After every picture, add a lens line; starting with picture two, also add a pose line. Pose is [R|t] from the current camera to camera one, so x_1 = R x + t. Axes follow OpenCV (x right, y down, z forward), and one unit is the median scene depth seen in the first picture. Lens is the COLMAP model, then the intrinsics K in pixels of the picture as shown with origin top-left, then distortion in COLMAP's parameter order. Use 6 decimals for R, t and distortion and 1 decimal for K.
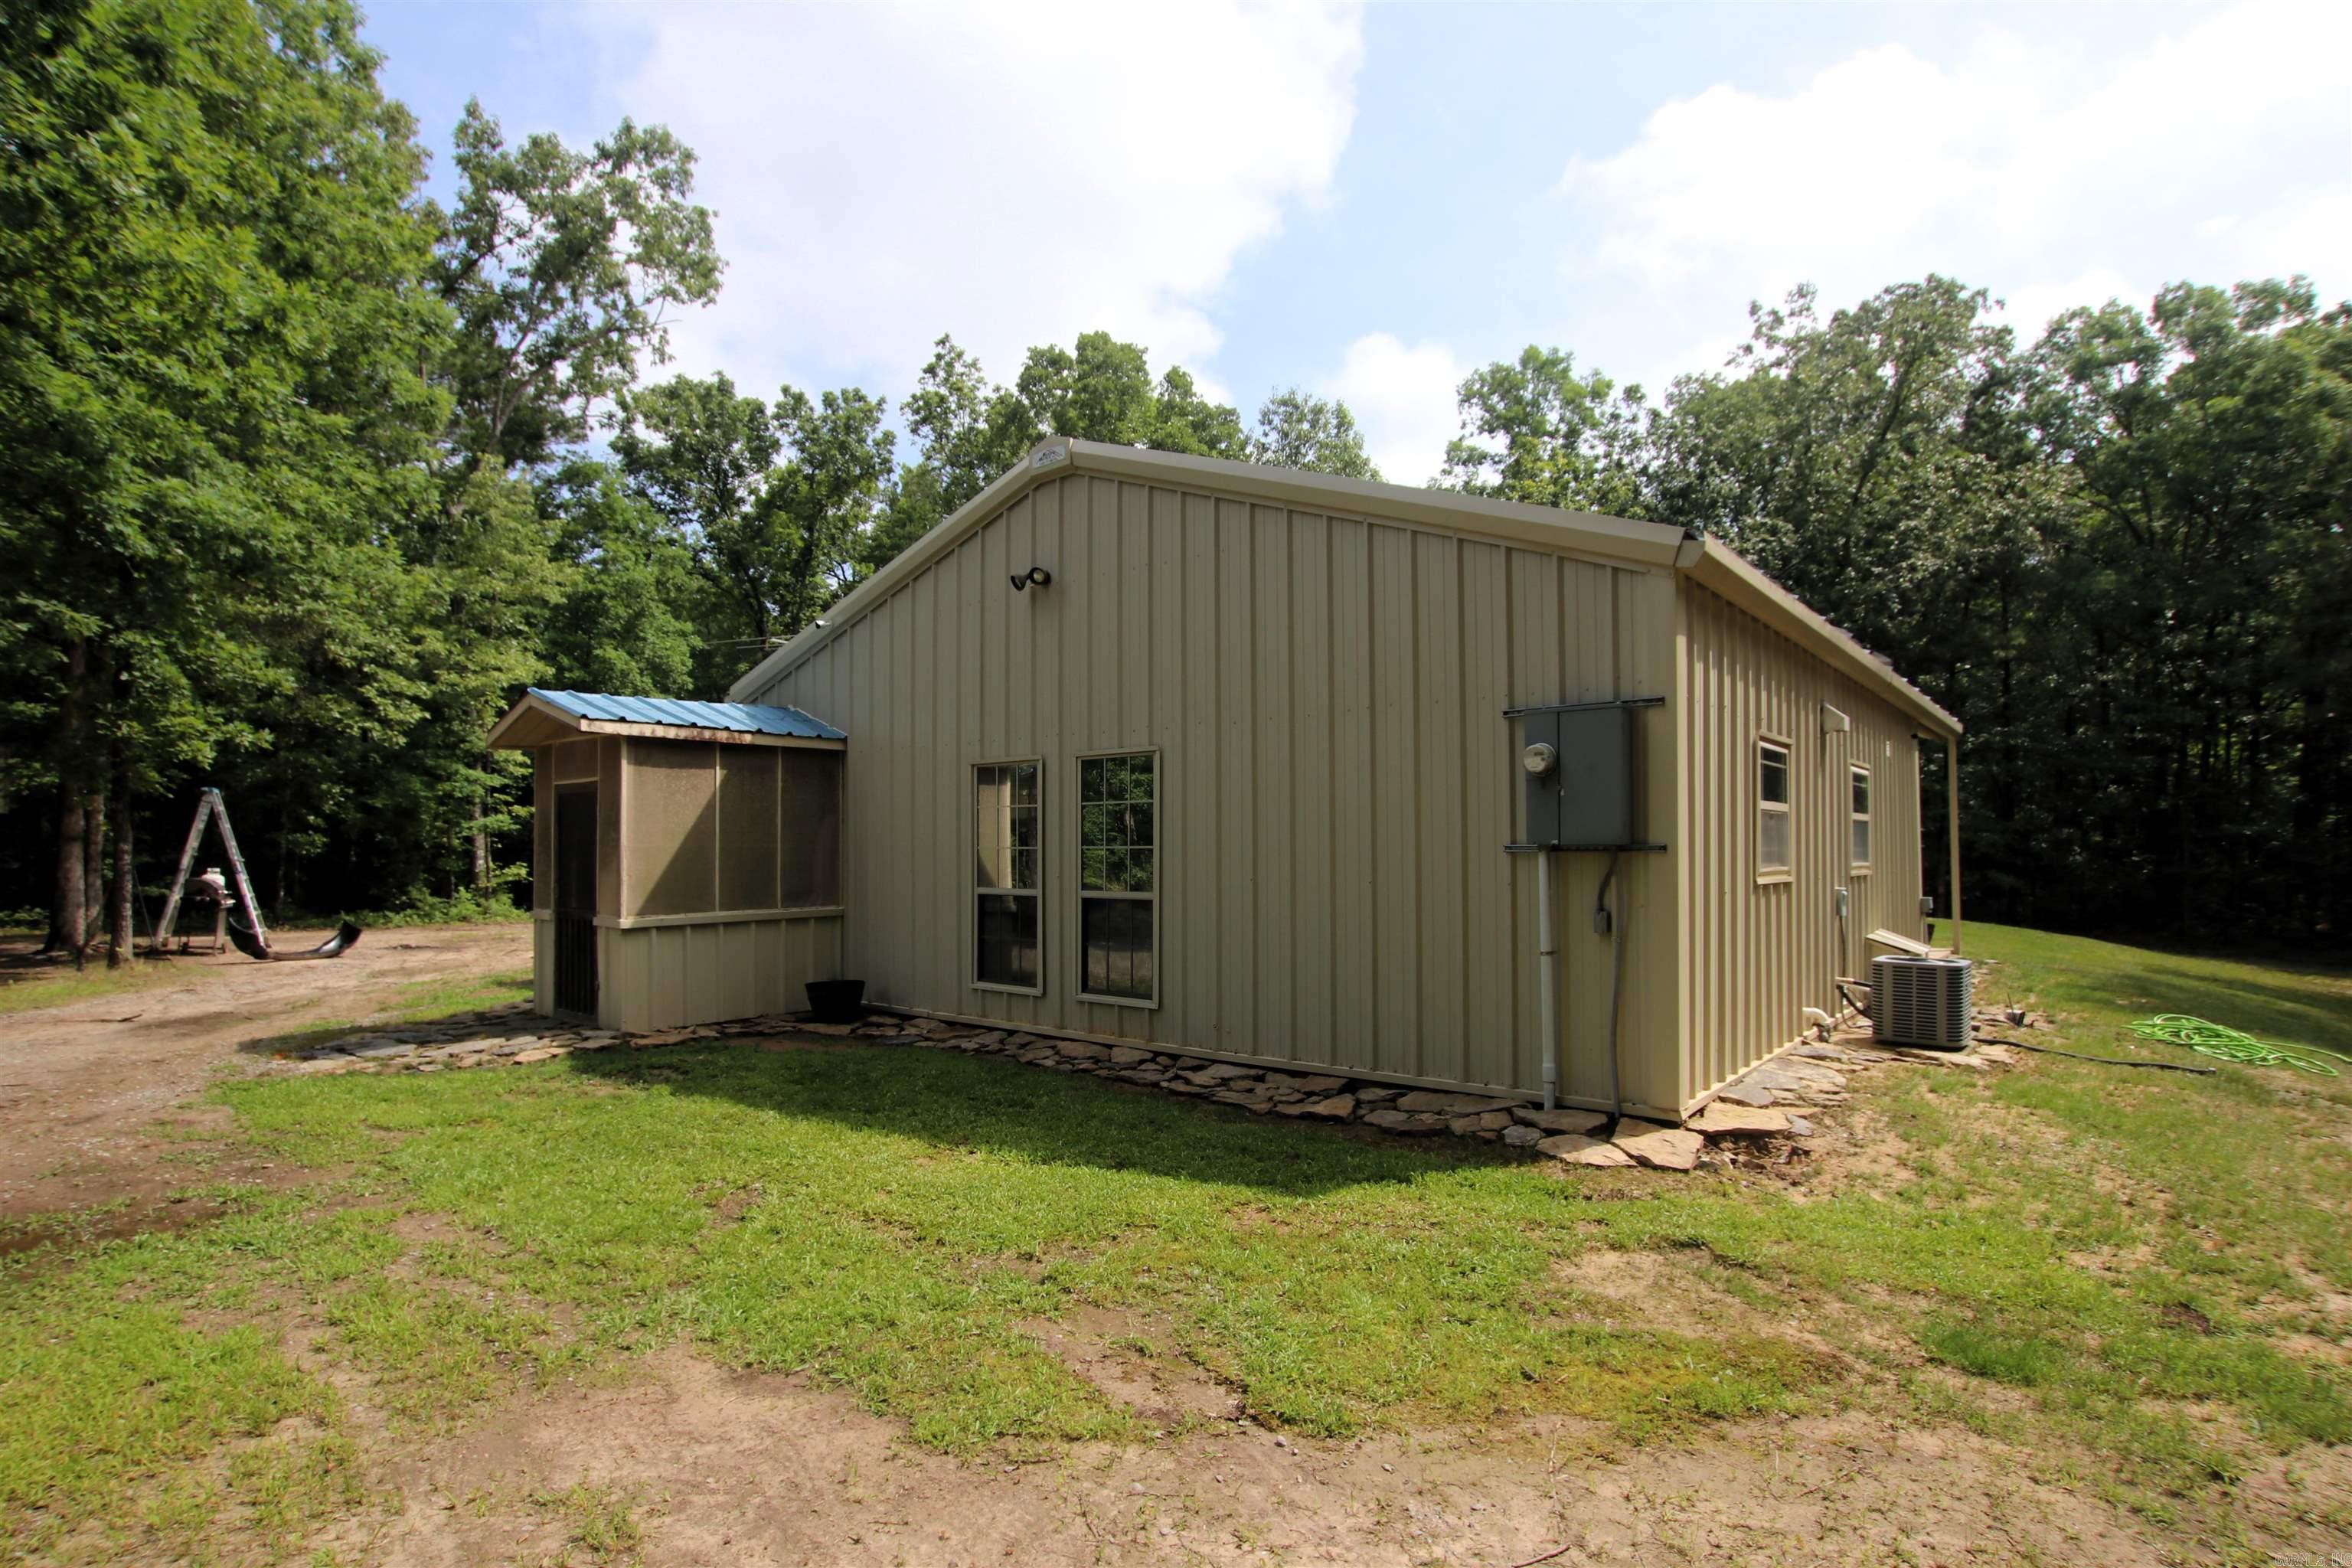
lens RADIAL K [[1184.9, 0, 1181.8], [0, 1184.9, 797.8], [0, 0, 1]] dist [-0.024986, 0.004002]
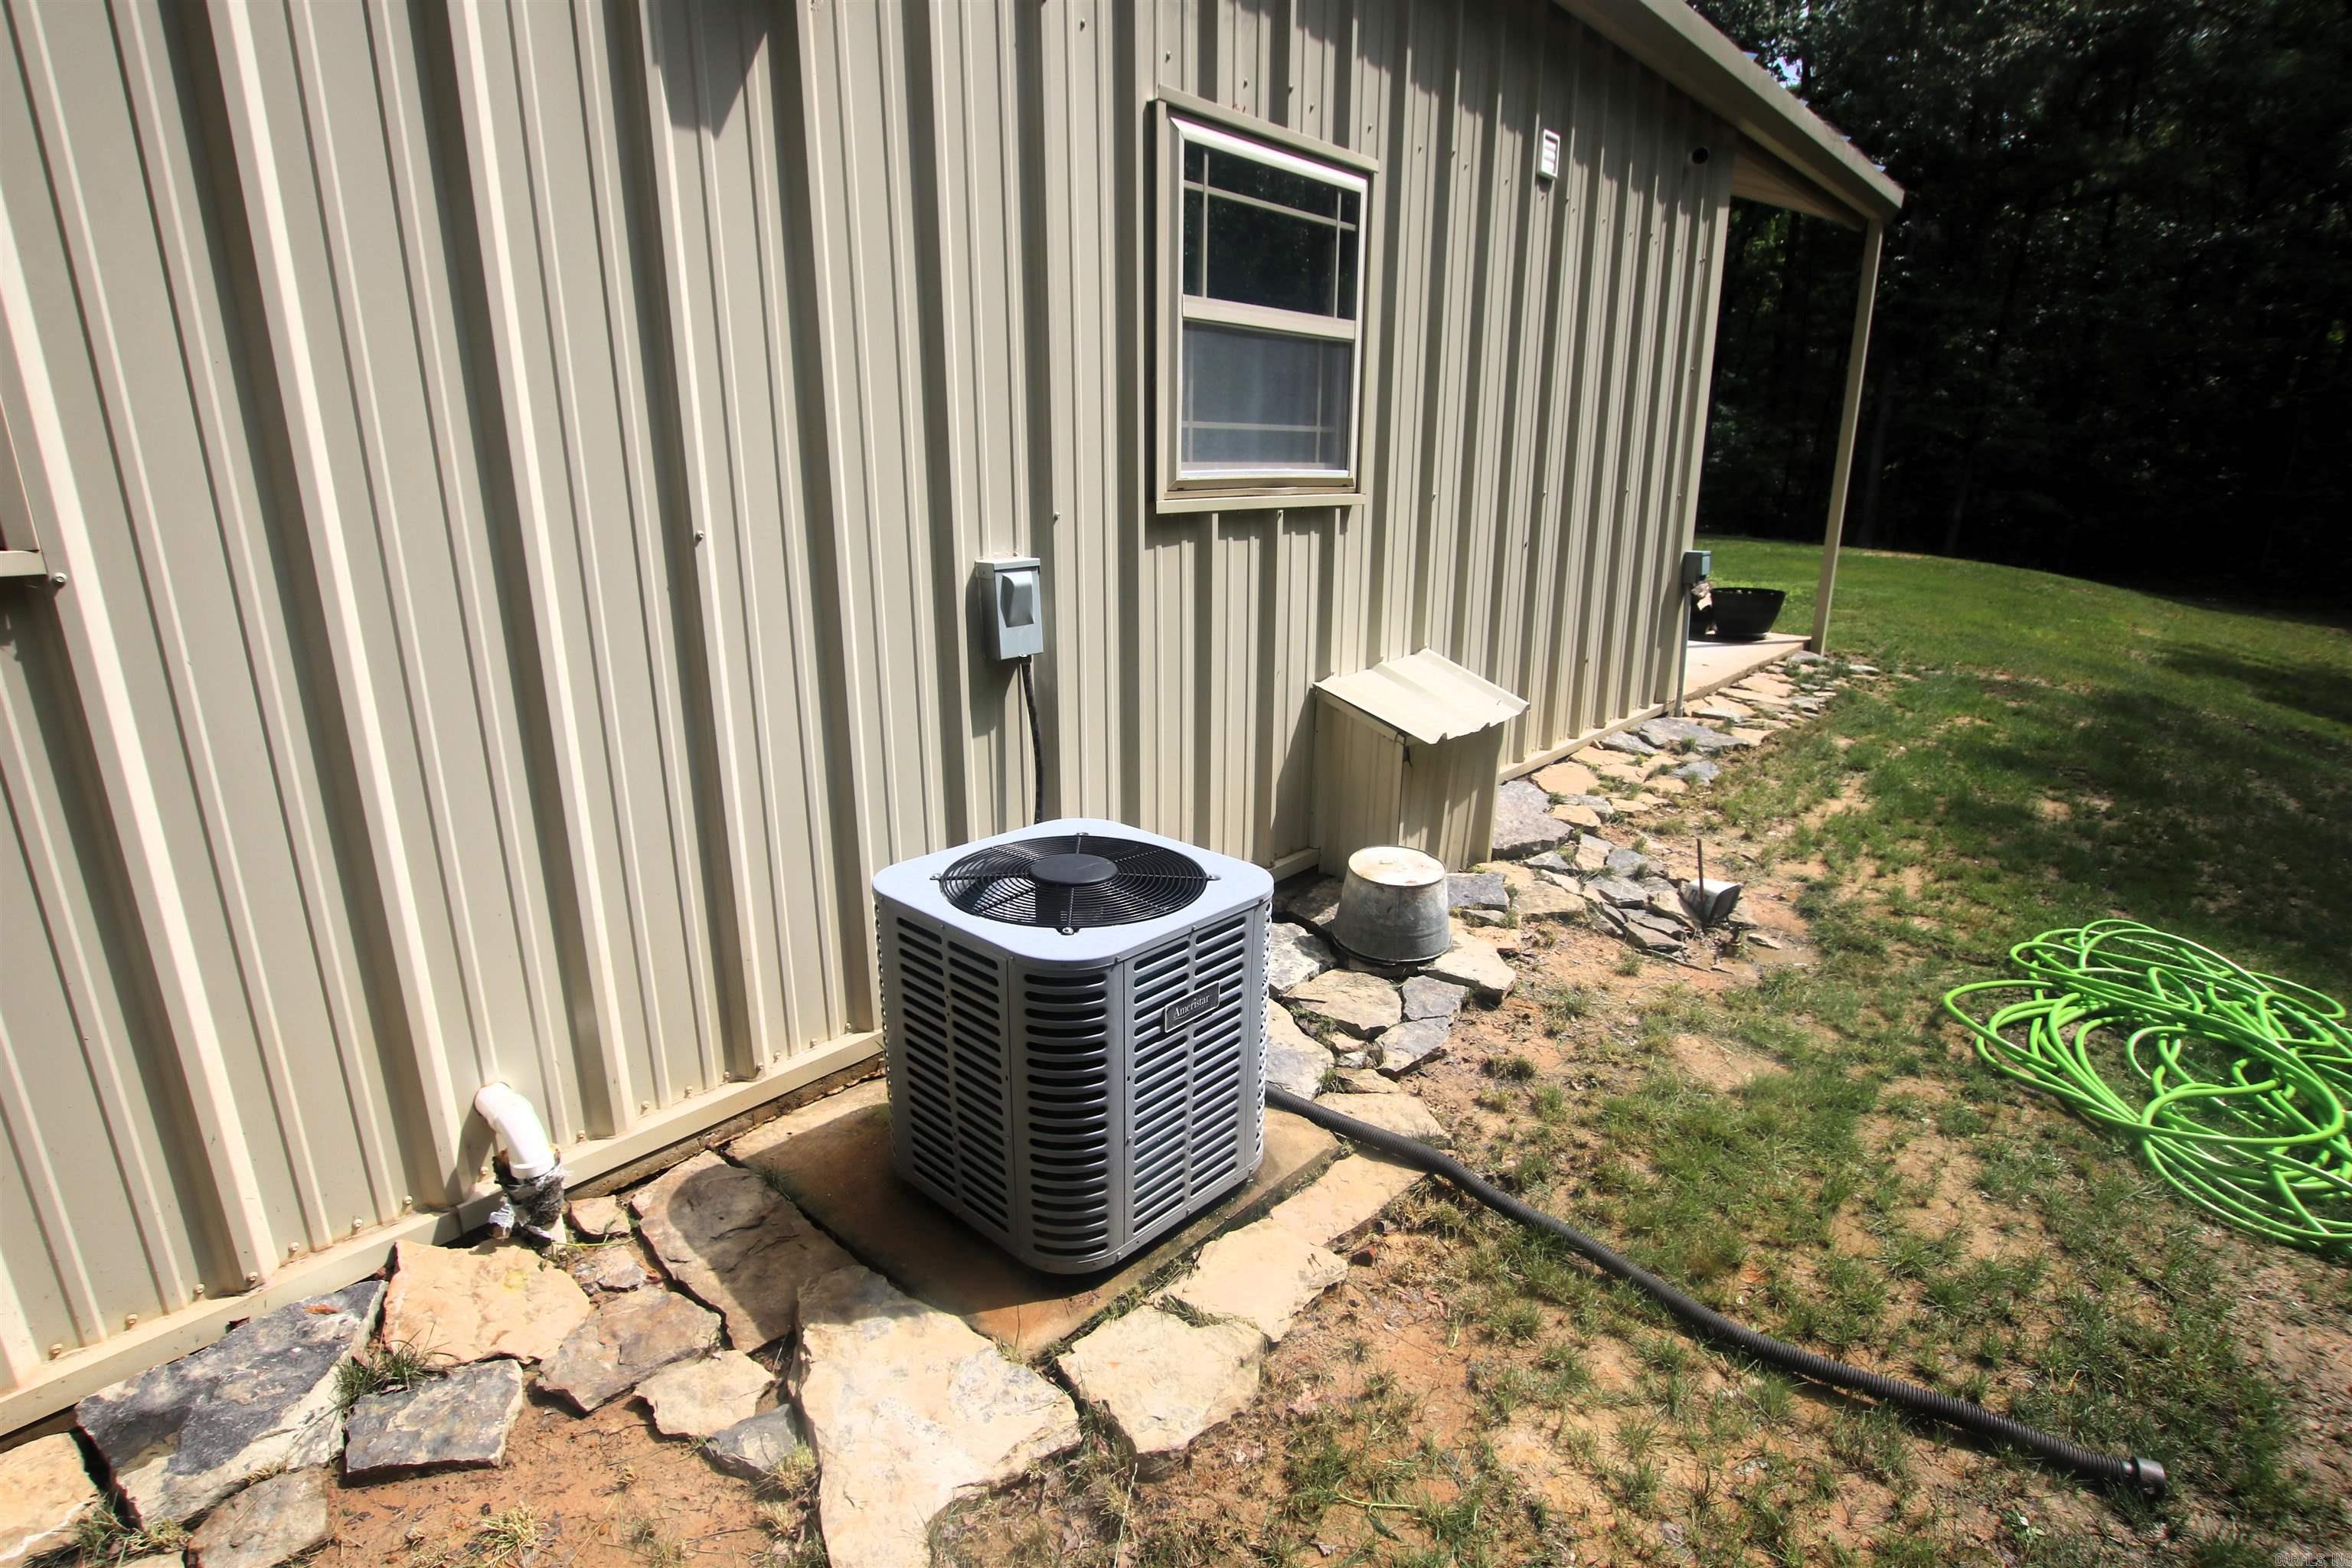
lens RADIAL K [[1184.9, 0, 1174.3], [0, 1184.9, 803.1], [0, 0, 1]] dist [-0.024986, 0.004002]
pose [[0.999392, 0.011373, -0.032955, 0.150695], [-0.000216, 0.947292, 0.320371, 0.010057], [0.034861, -0.320169, 0.946719, 0.174738]]
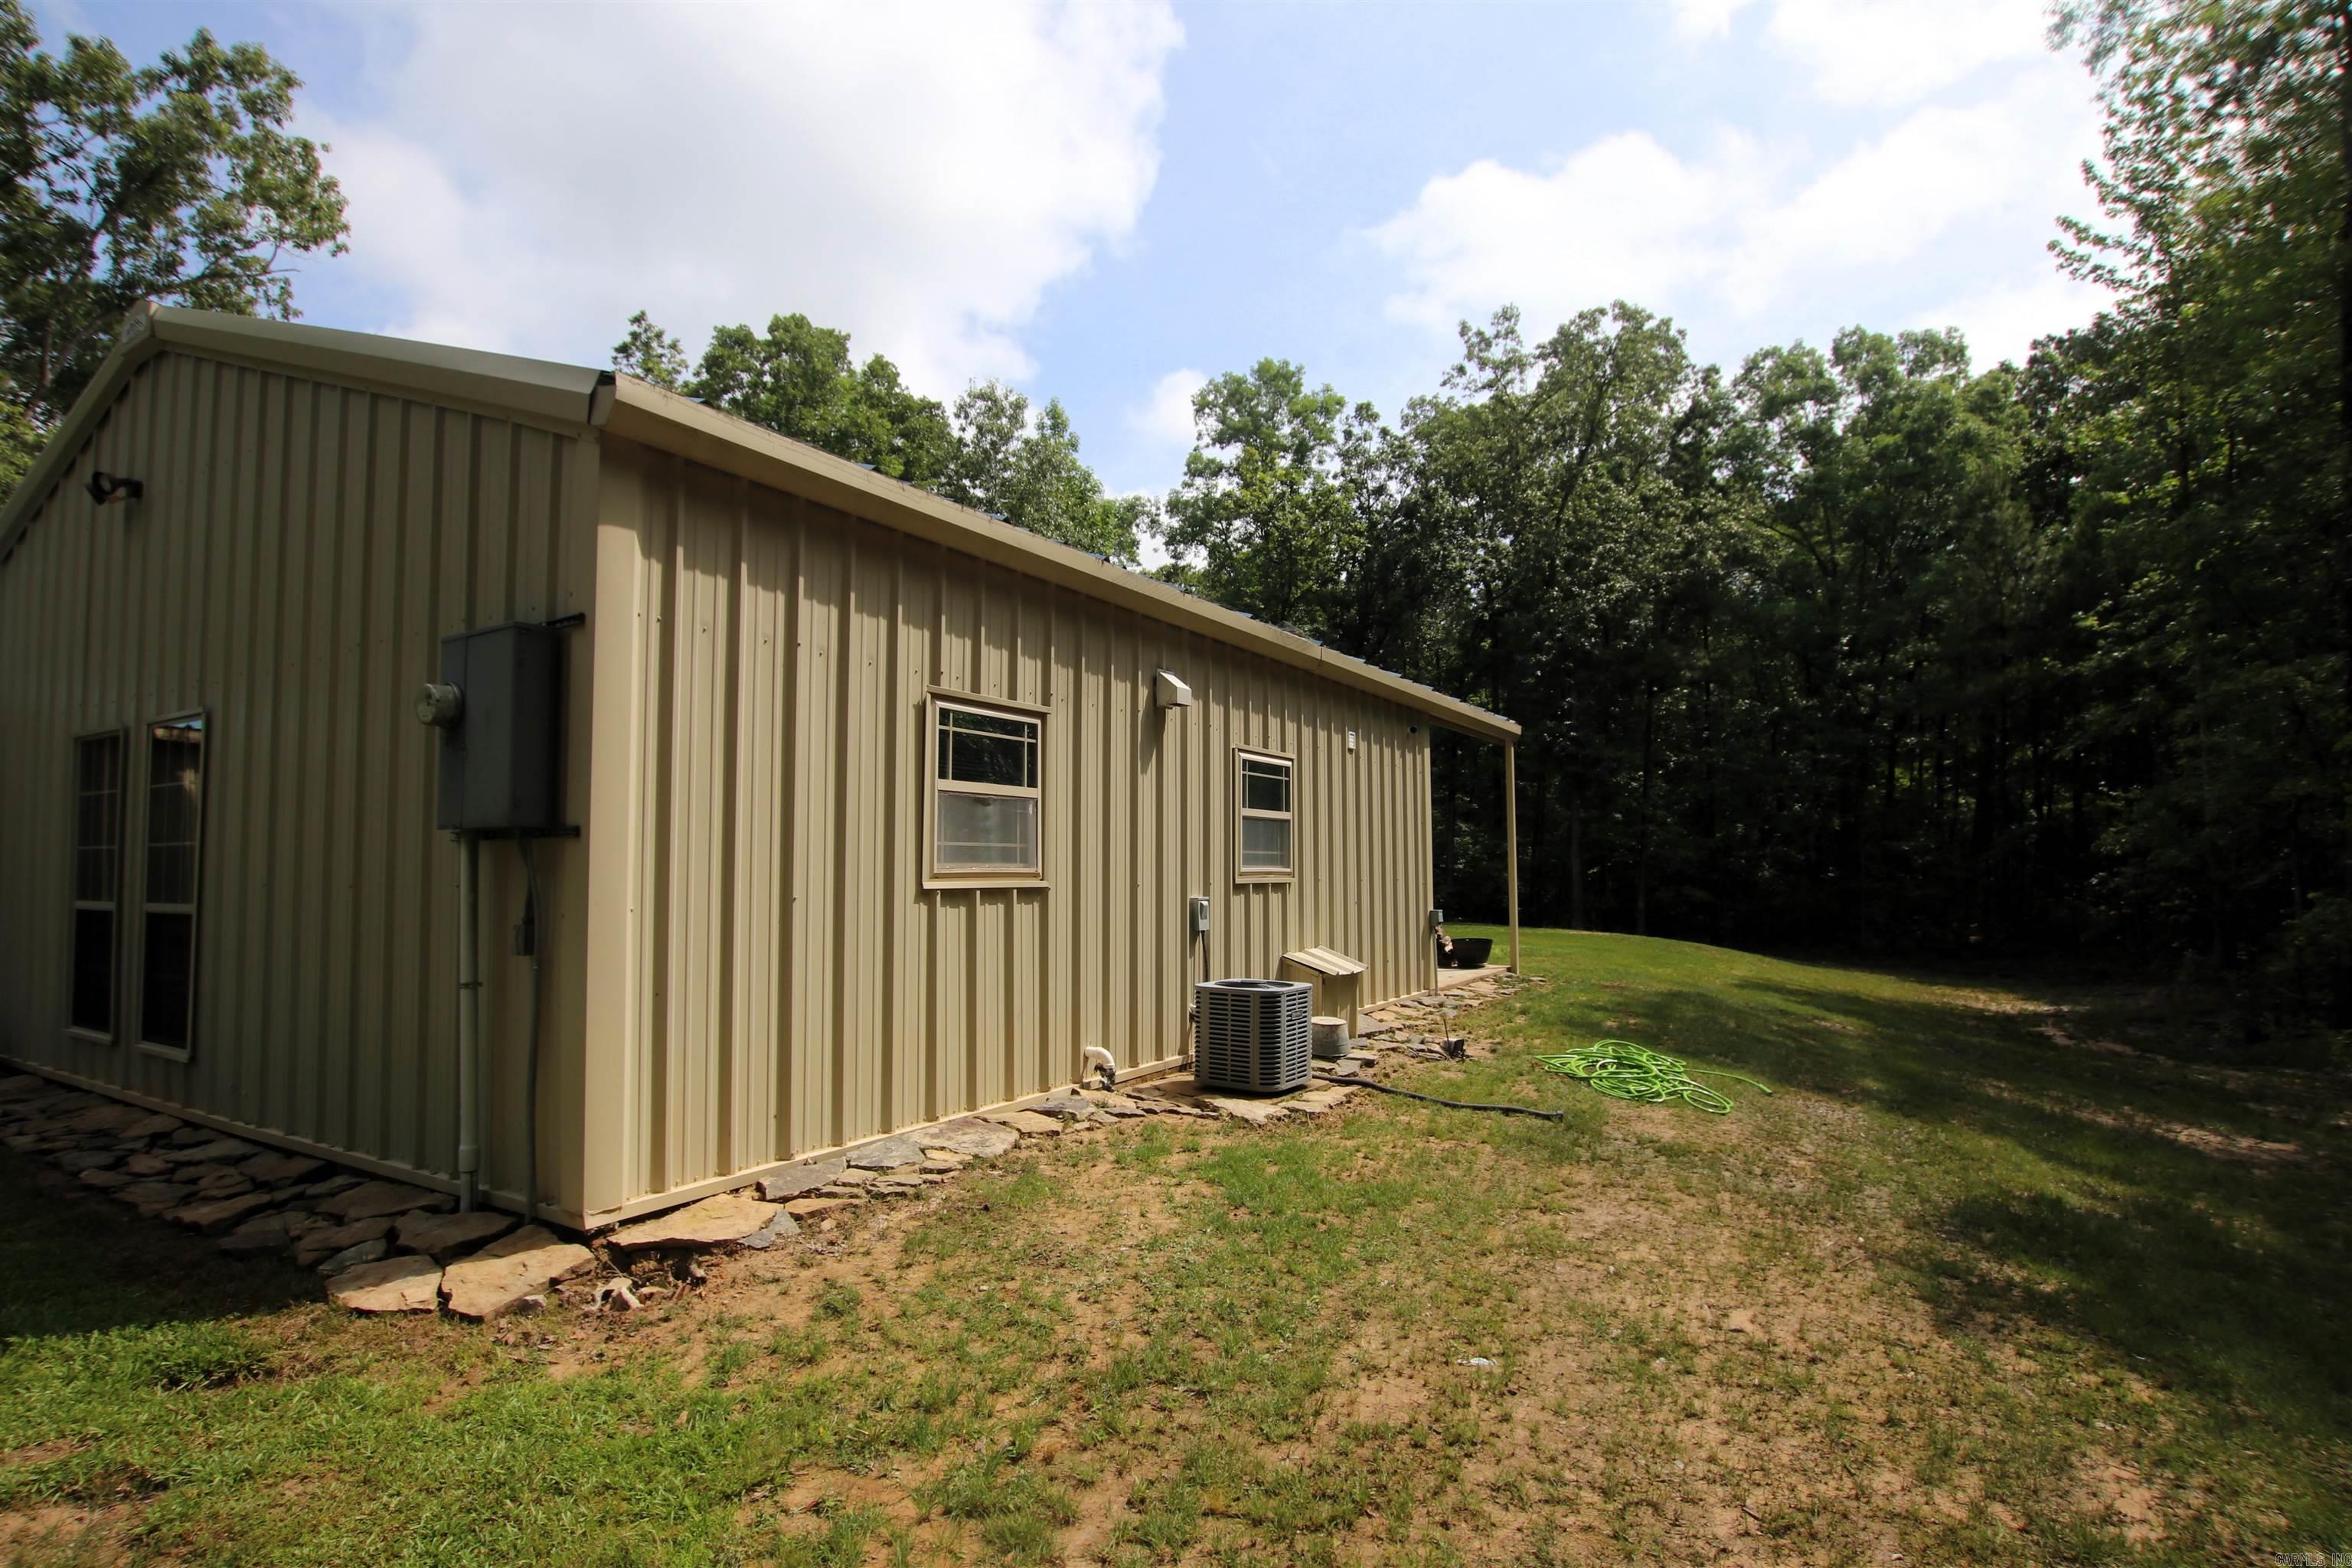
lens RADIAL K [[1184.9, 0, 1180.2], [0, 1184.9, 793.7], [0, 0, 1]] dist [-0.024986, 0.004002]
pose [[0.989825, 0.006688, 0.142129, 0.106023], [-0.003478, 0.999733, -0.022823, 0.005685], [-0.142244, 0.022097, 0.989585, 0.043407]]
